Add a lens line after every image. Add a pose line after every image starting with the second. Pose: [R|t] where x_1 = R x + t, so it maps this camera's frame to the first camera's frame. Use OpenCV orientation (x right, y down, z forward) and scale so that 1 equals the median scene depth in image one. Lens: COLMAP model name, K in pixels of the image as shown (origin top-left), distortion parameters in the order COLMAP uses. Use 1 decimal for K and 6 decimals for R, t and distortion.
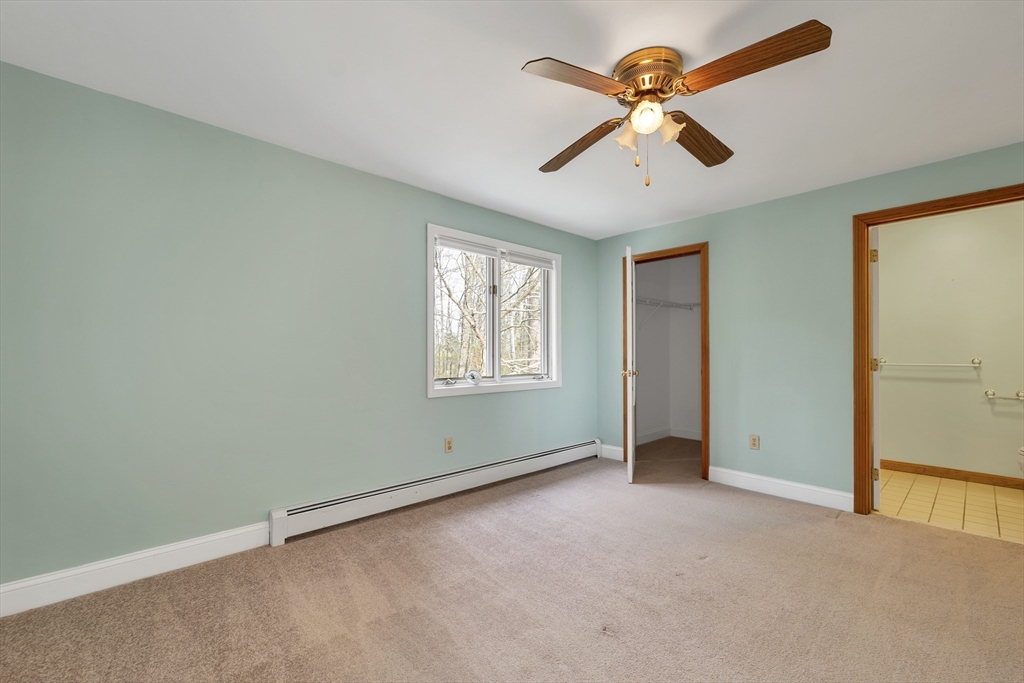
lens RADIAL K [[420.2, 0, 515.5], [0, 420.2, 344.8], [0, 0, 1]] dist [0.000772, 0.000292]
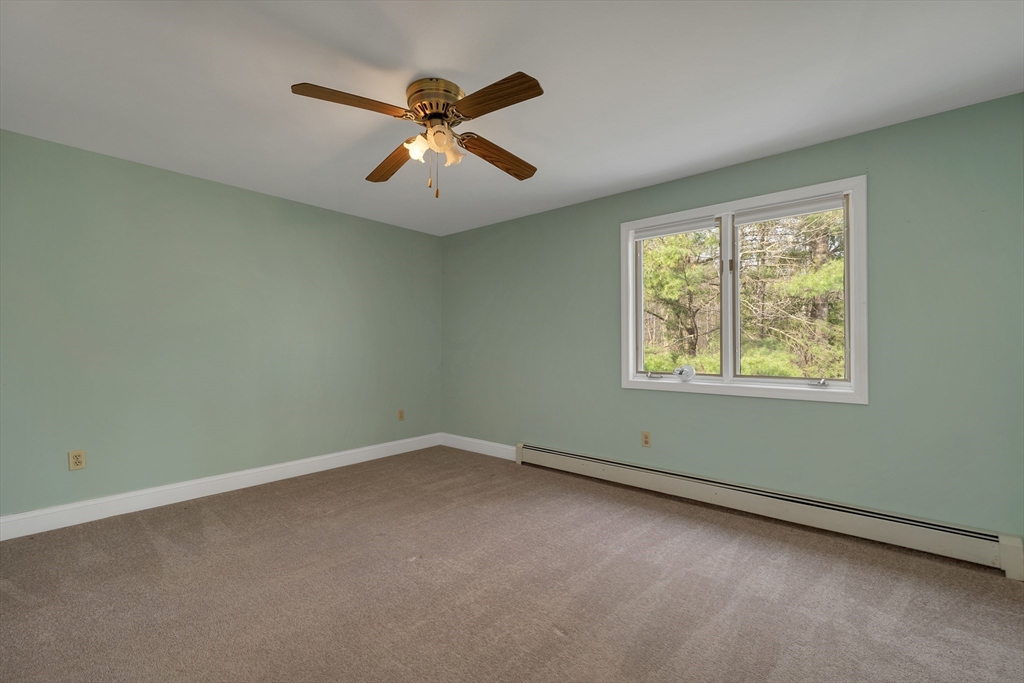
lens RADIAL K [[420.2, 0, 516.0], [0, 420.2, 341.2], [0, 0, 1]] dist [0.000772, 0.000292]
pose [[0.149292, -0.001381, -0.988792, 0.750259], [0.024313, 0.999702, 0.002274, 0.000151], [0.988494, -0.024380, 0.149281, 0.547368]]
